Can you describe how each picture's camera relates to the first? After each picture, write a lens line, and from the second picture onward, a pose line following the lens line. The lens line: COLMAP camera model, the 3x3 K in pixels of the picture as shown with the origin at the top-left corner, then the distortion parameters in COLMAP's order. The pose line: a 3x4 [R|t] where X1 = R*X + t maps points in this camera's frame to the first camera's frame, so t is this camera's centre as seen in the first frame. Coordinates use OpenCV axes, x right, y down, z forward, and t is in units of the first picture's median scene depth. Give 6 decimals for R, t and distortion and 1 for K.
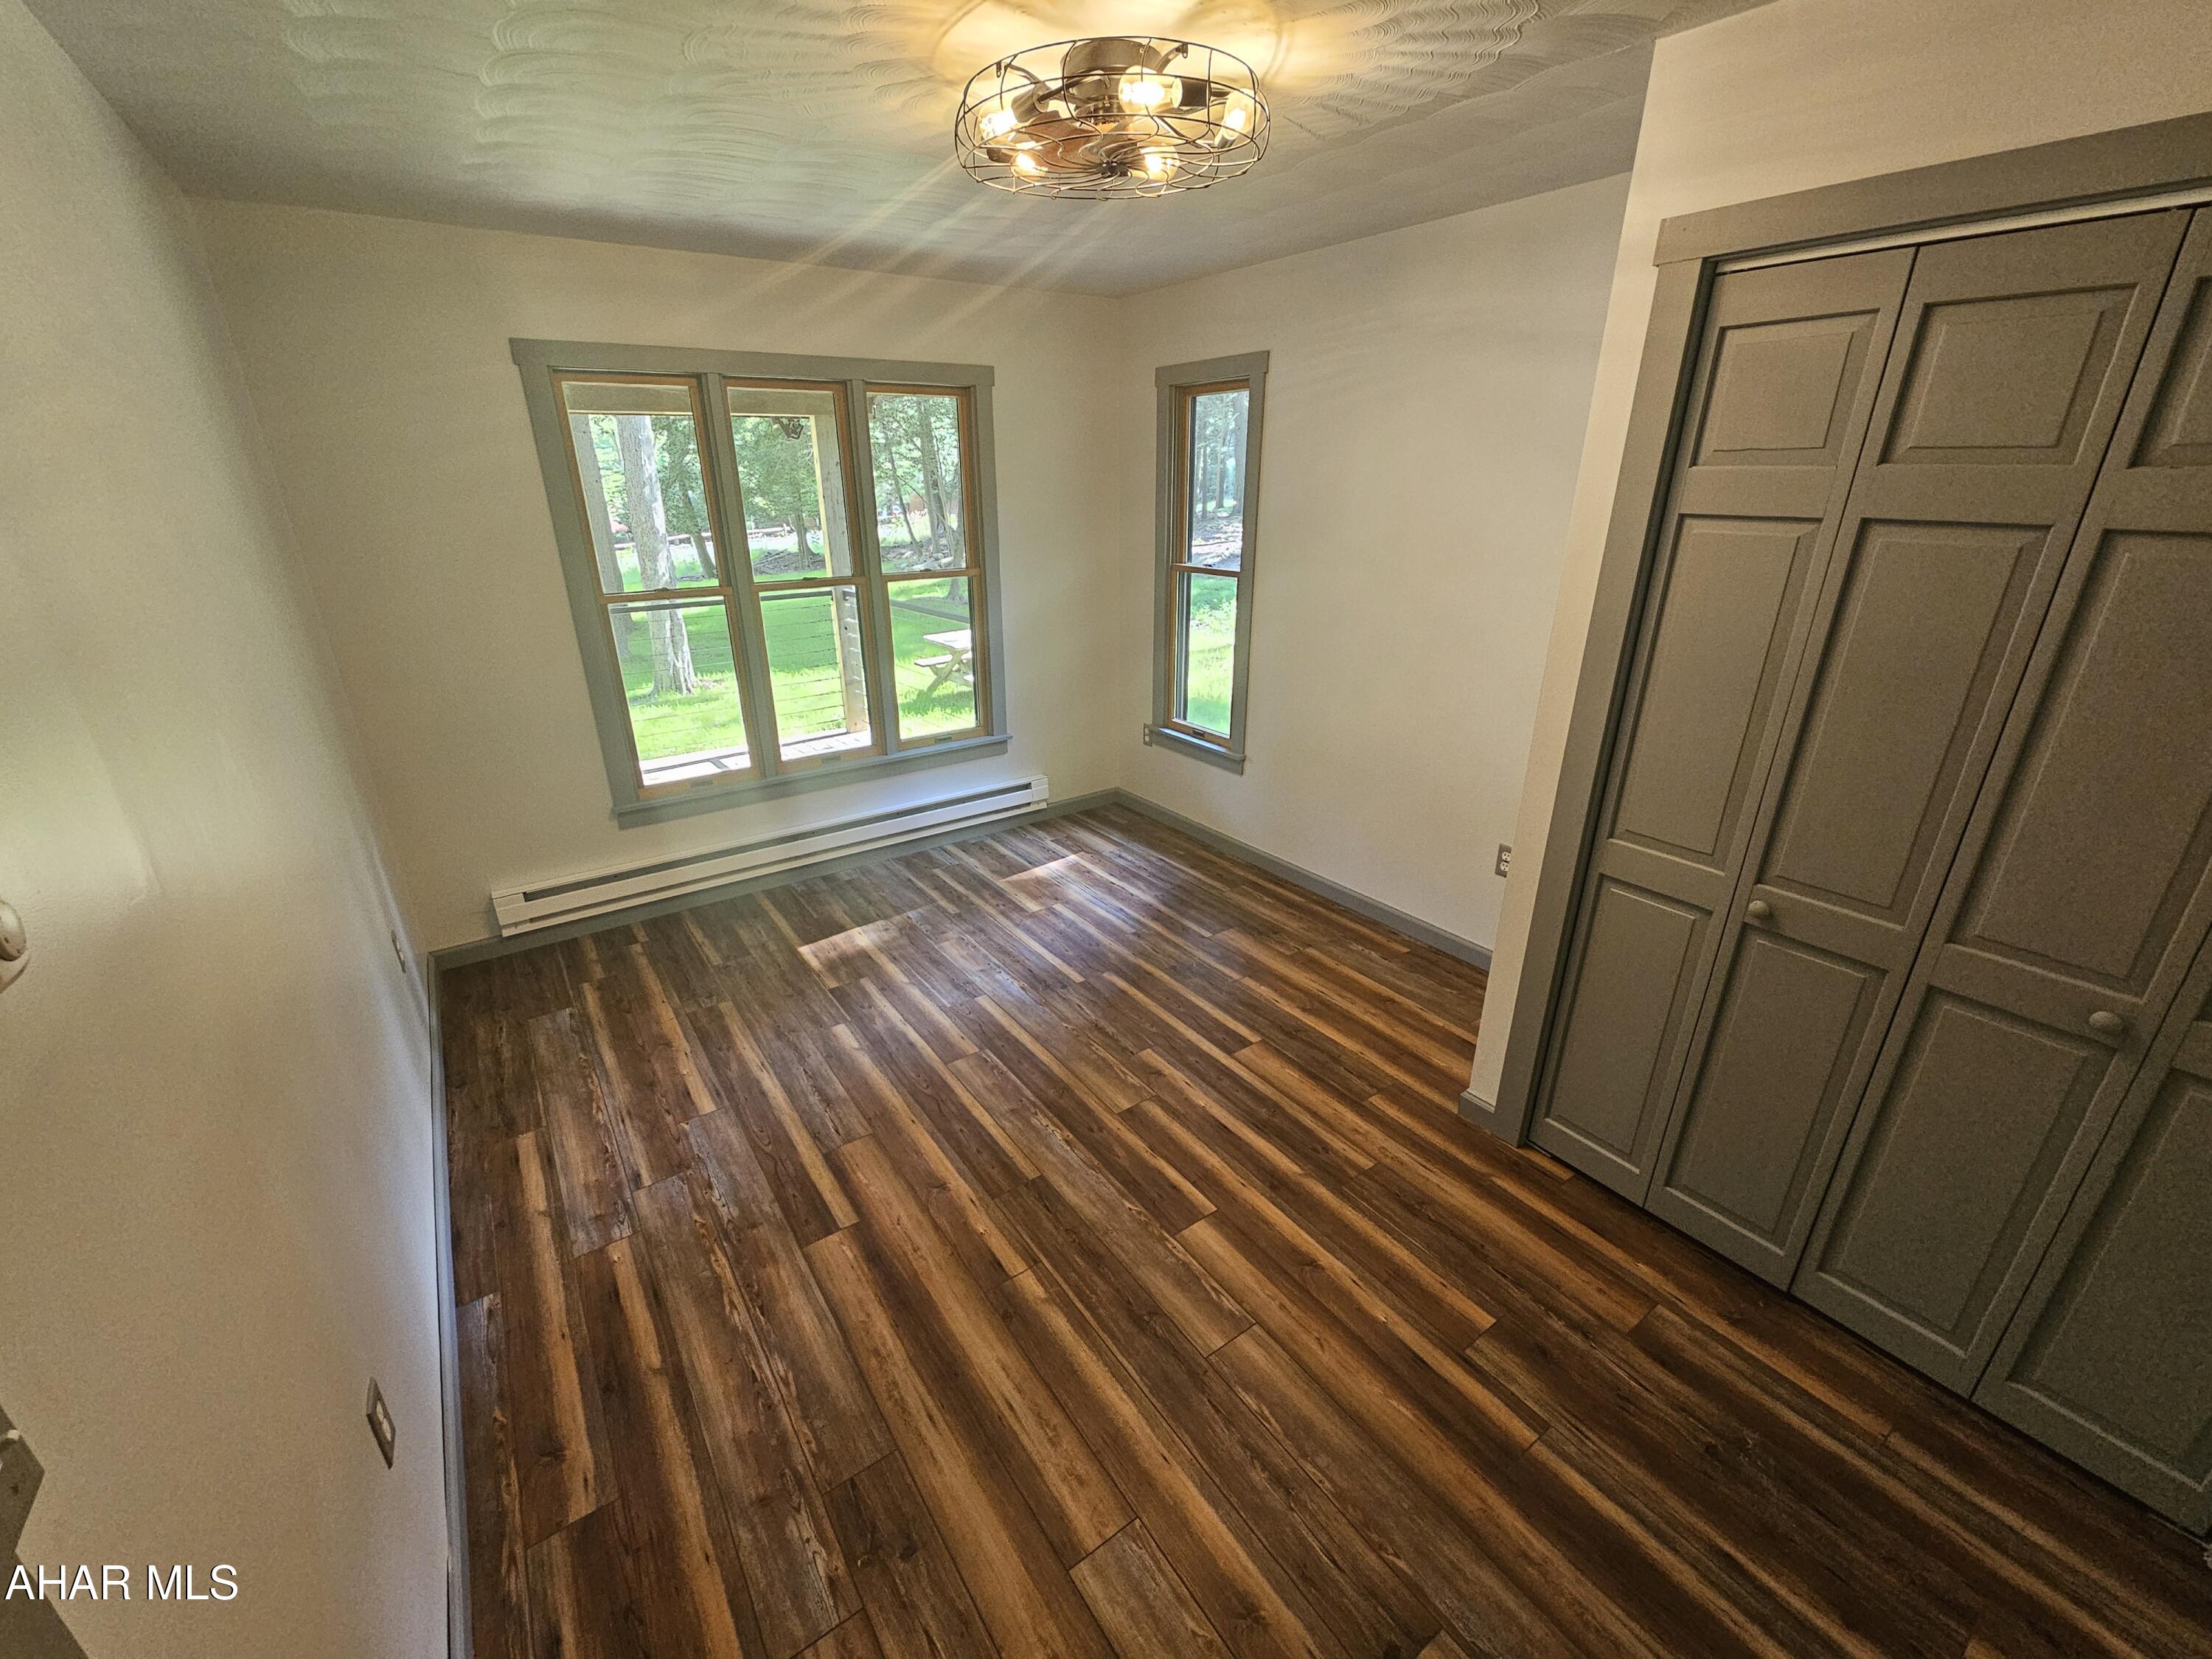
lens RADIAL K [[907.8, 0, 1111.1], [0, 907.8, 832.1], [0, 0, 1]] dist [0.002718, 0.000005]
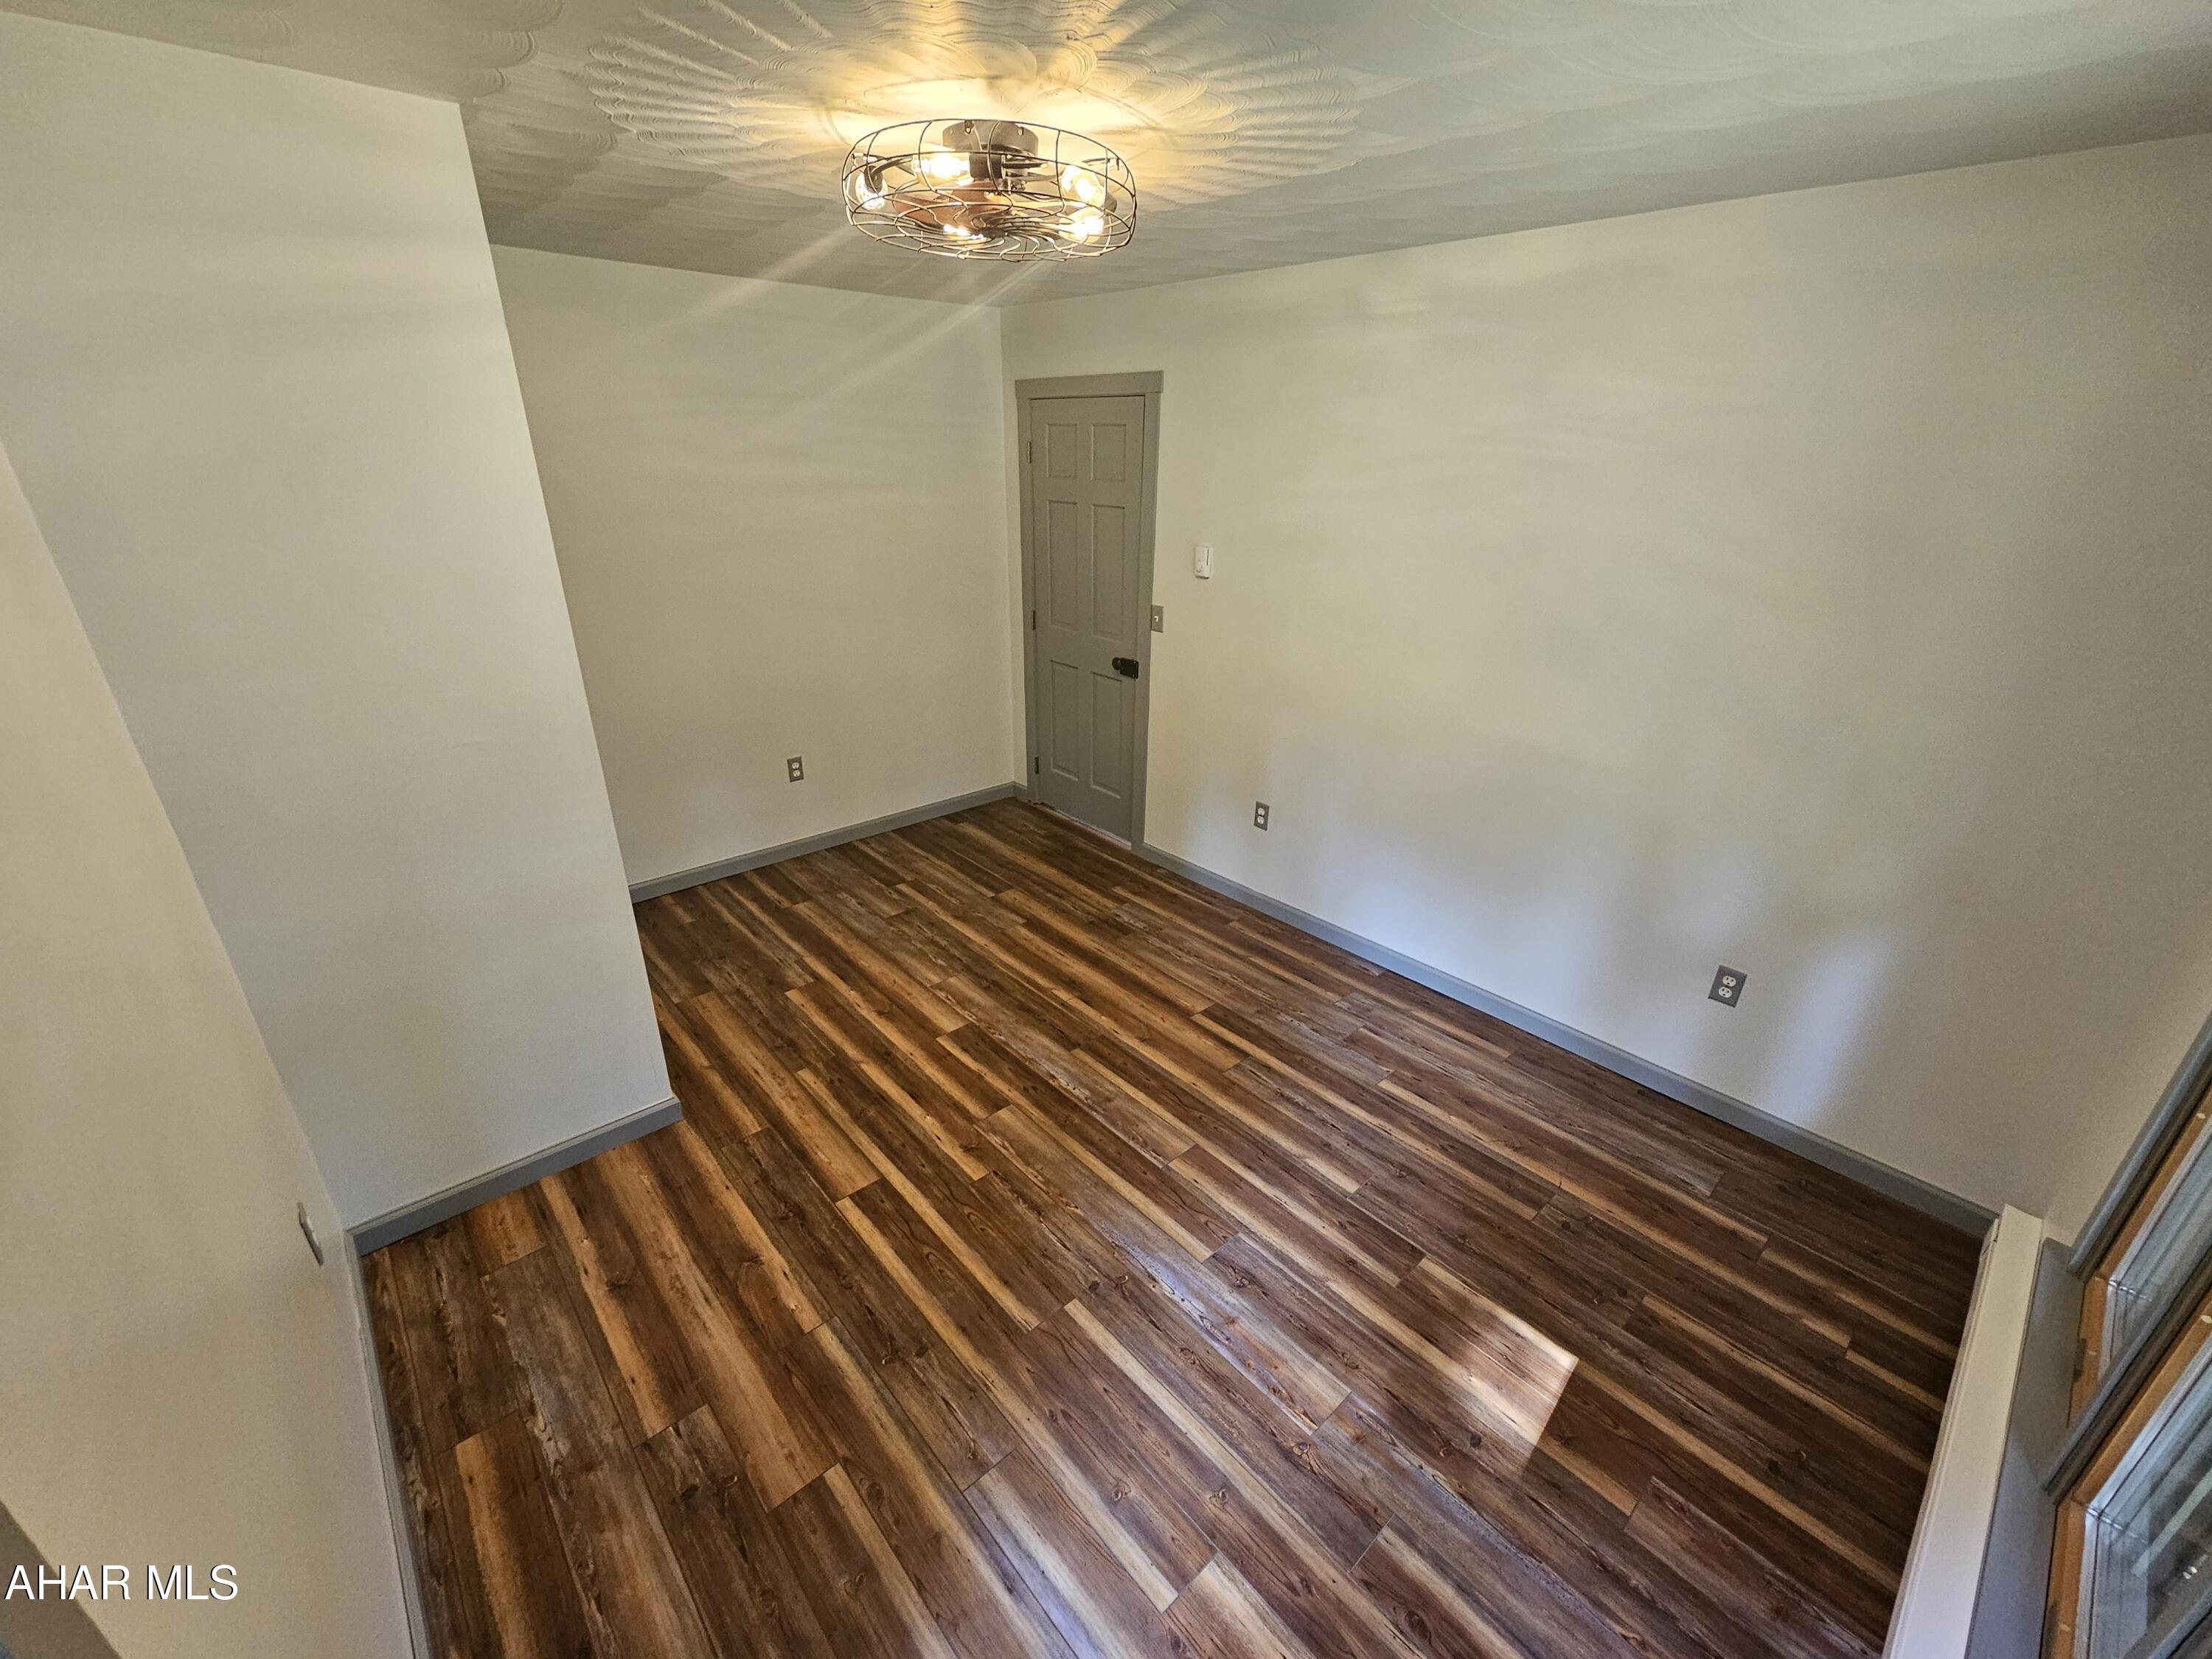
lens RADIAL K [[907.8, 0, 1109.2], [0, 907.8, 833.7], [0, 0, 1]] dist [0.002718, 0.000005]
pose [[-0.993135, 0.043226, -0.108696, -0.005679], [-0.046633, 0.705884, 0.706790, -0.687555], [0.107279, 0.707007, -0.699023, 1.557266]]
